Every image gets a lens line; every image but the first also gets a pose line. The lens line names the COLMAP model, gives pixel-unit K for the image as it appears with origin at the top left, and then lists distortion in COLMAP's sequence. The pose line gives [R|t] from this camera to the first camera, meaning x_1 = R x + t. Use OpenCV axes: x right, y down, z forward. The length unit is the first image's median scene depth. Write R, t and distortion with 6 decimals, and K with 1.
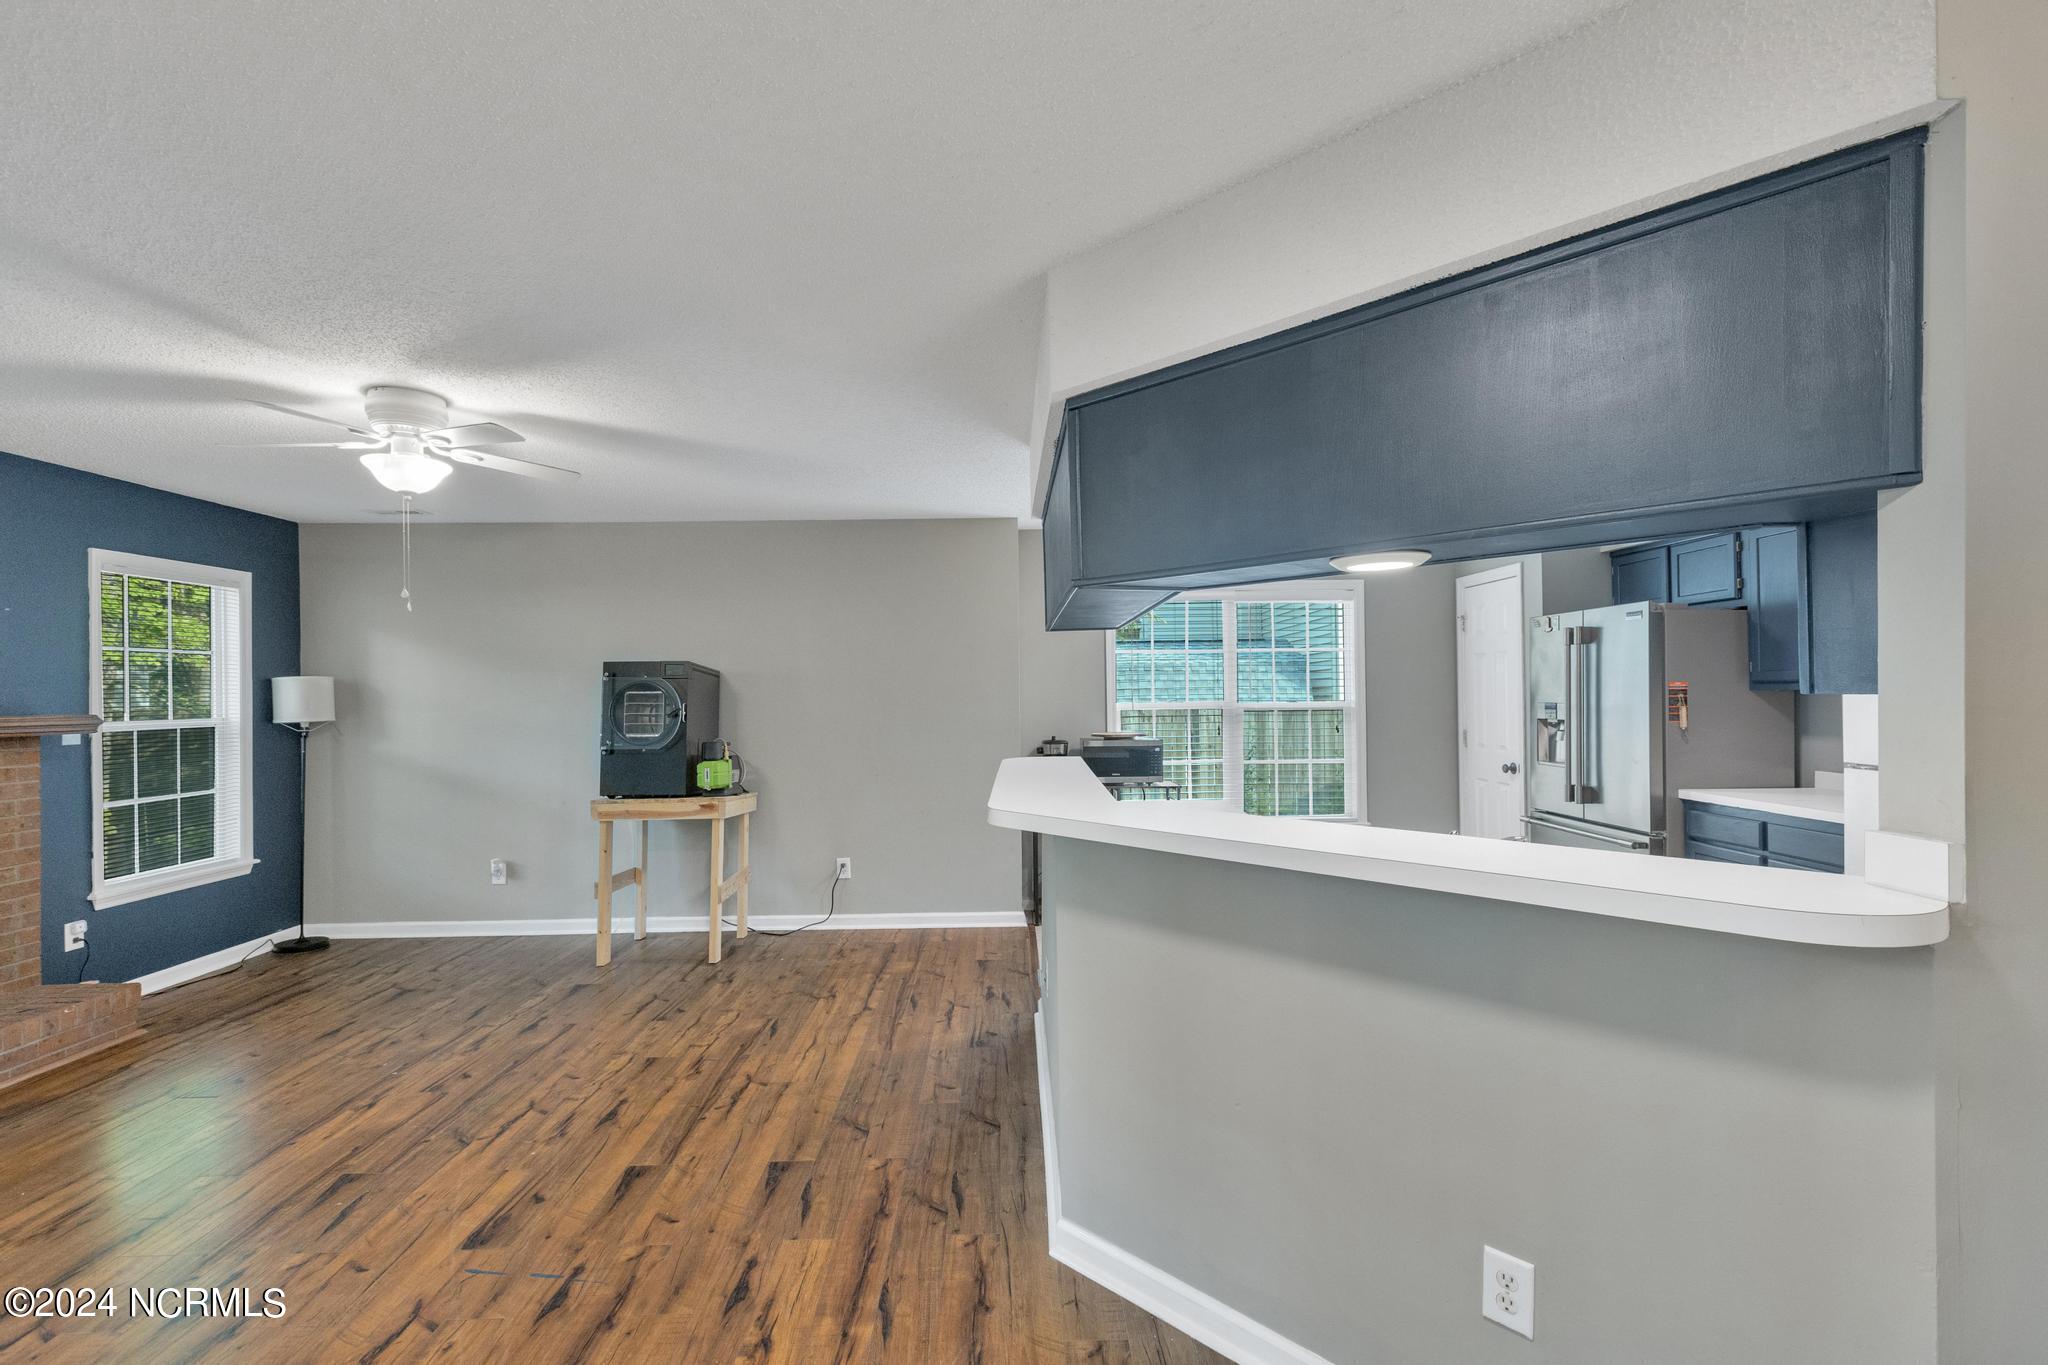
lens RADIAL K [[911.6, 0, 1028.3], [0, 911.6, 687.9], [0, 0, 1]] dist [0.009418, -0.005165]
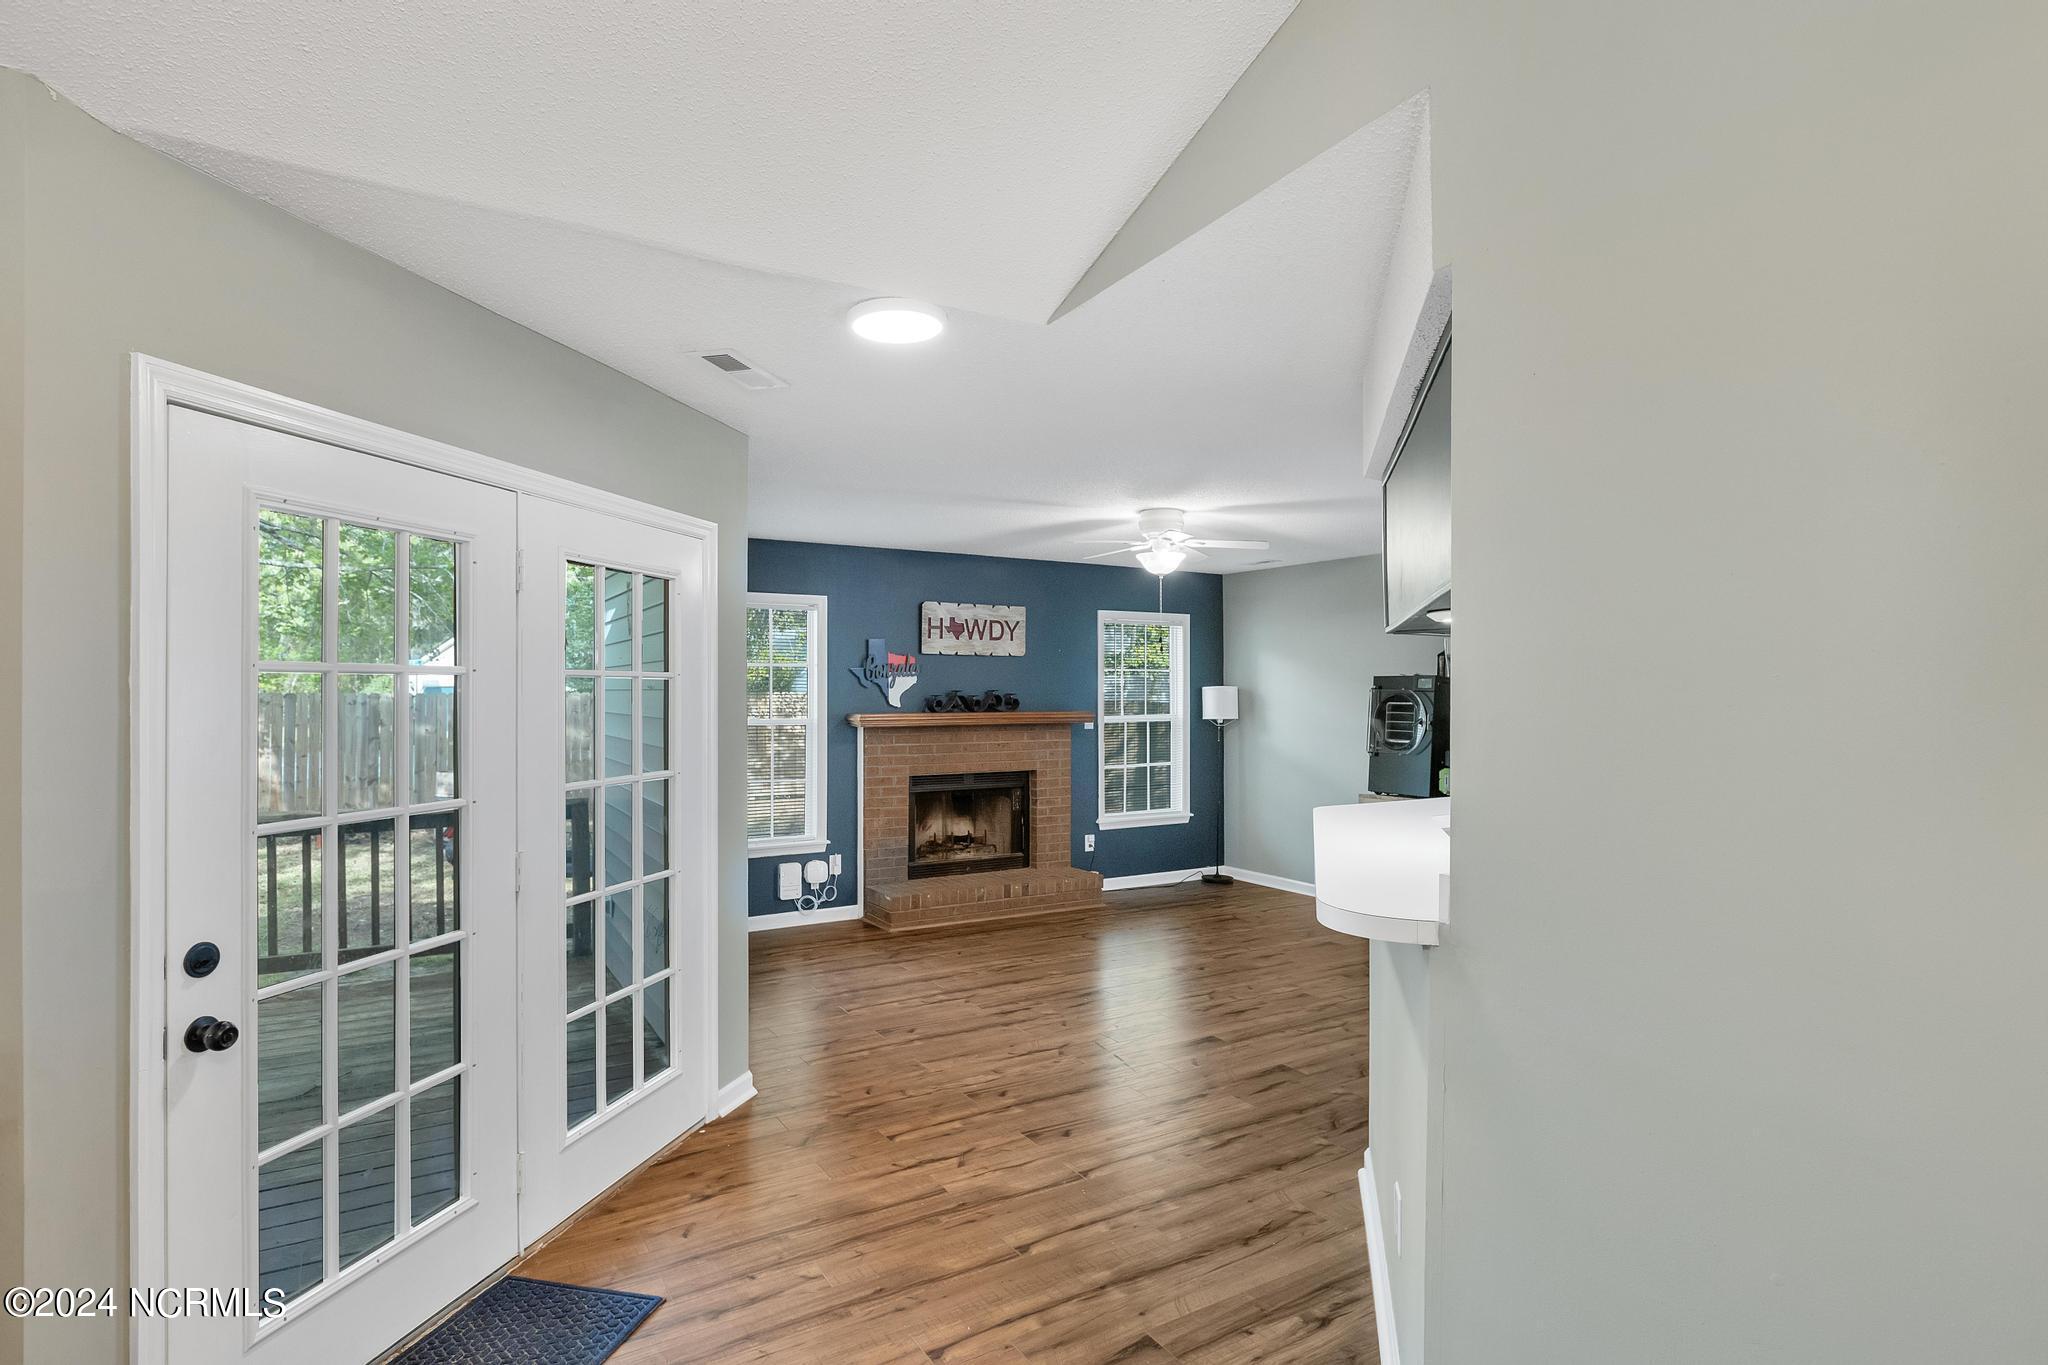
lens RADIAL K [[1057.0, 0, 1024.0], [0, 1057.0, 682.5], [0, 0, 1]] dist [-0.001482, -0.000110]
pose [[0.492746, 0.002393, -0.870170, 0.515567], [-0.000424, 0.999997, 0.002510, -0.024780], [0.870173, -0.000868, 0.492745, -0.051351]]
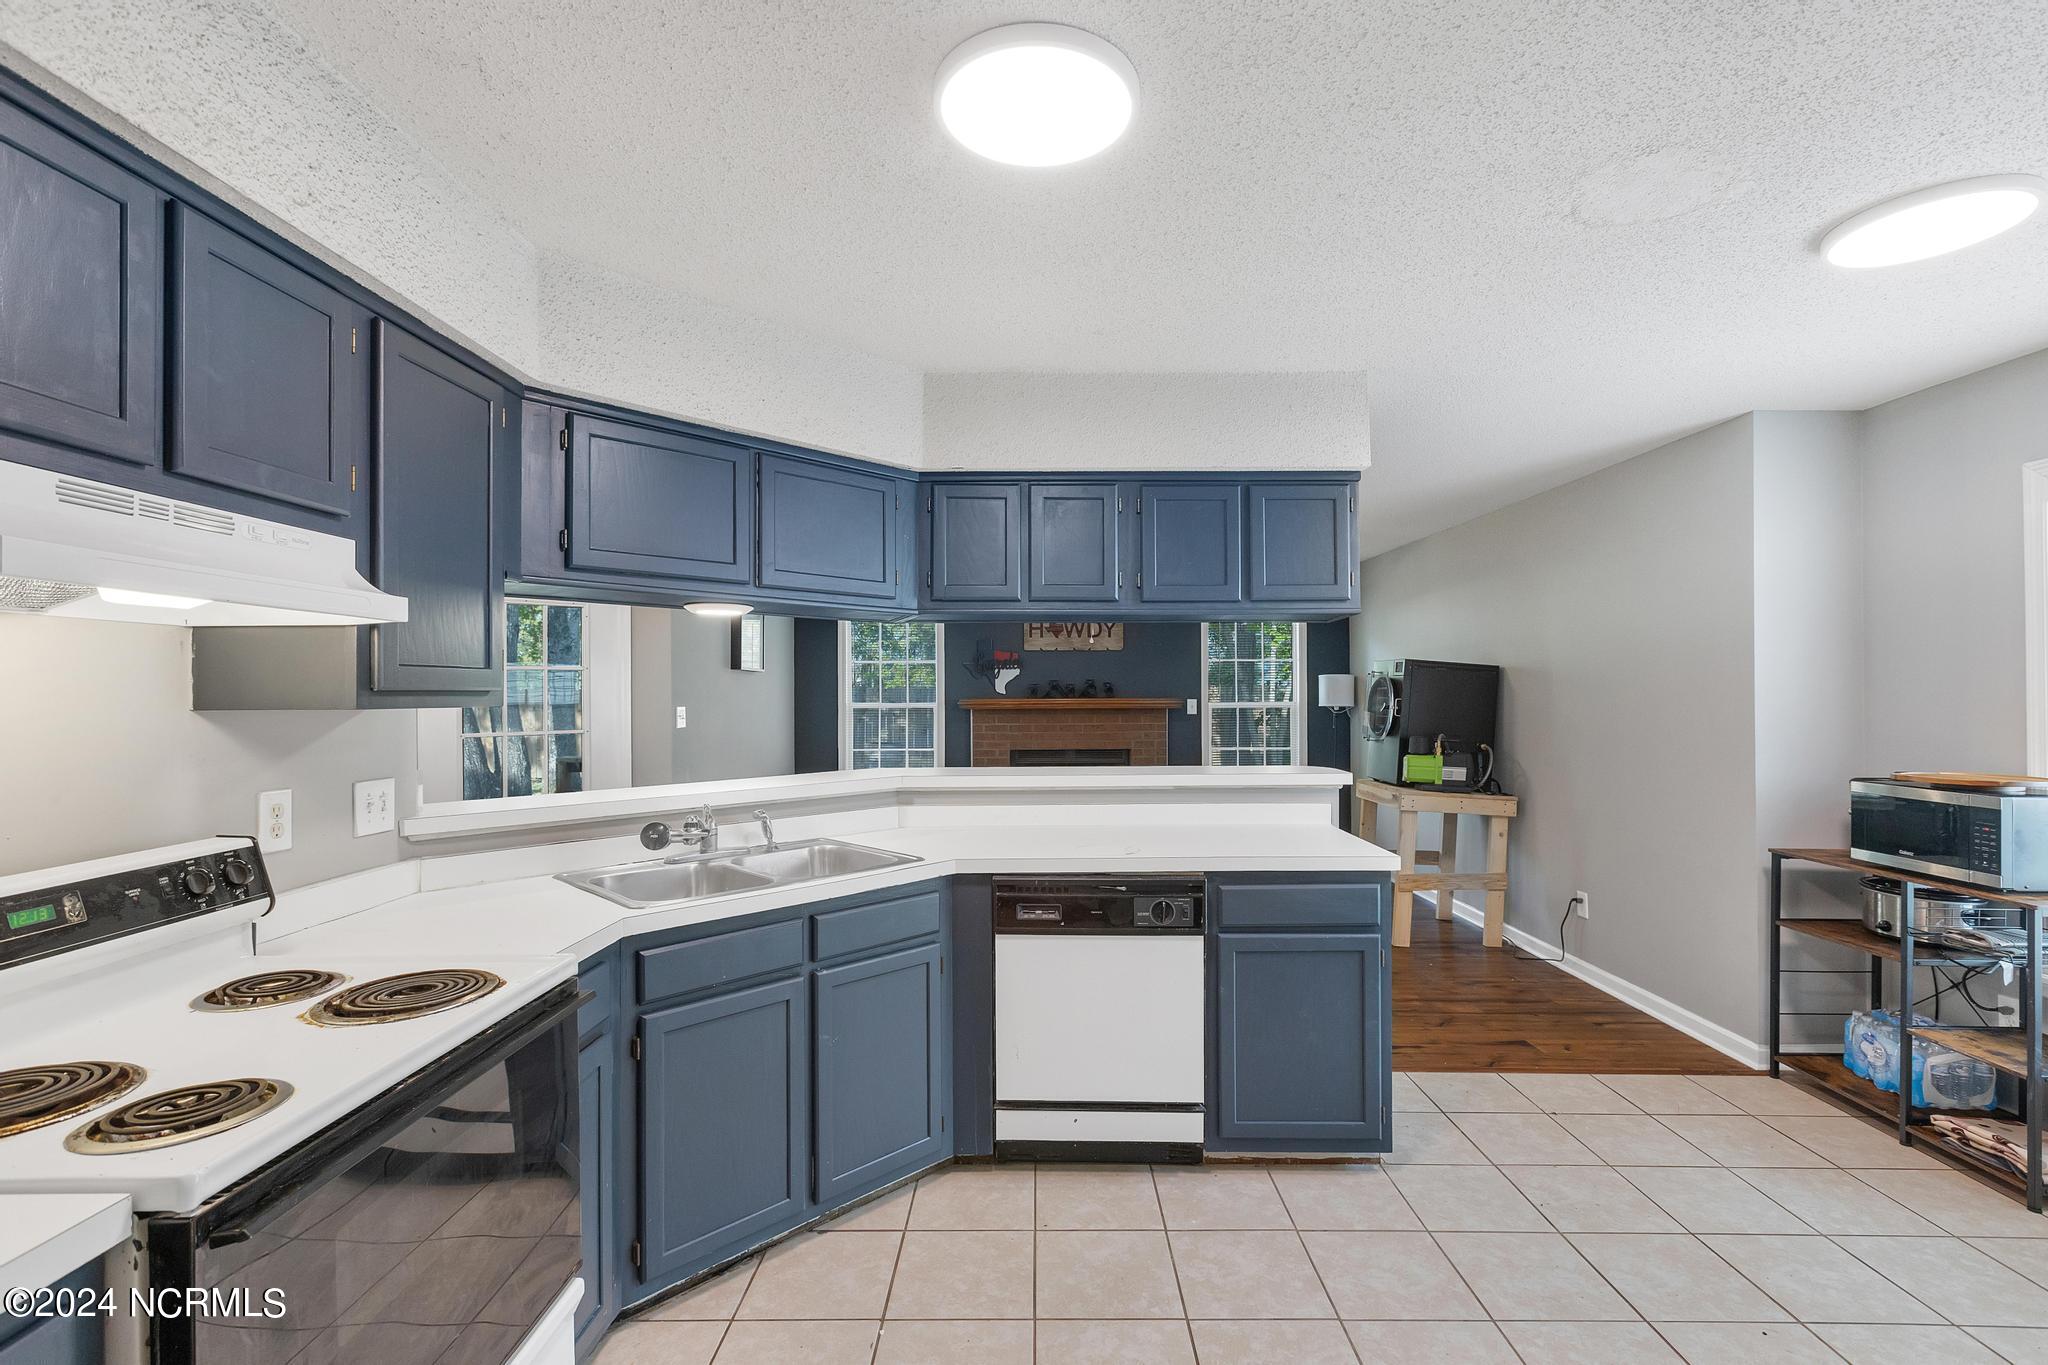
lens RADIAL K [[920.6, 0, 1023.3], [0, 920.6, 689.4], [0, 0, 1]] dist [-0.001417, -0.000421]
pose [[-0.029085, 0.008966, -0.999537, 0.753310], [0.010072, 0.999912, 0.008676, -0.007361], [0.999526, -0.009815, -0.029173, 0.629583]]
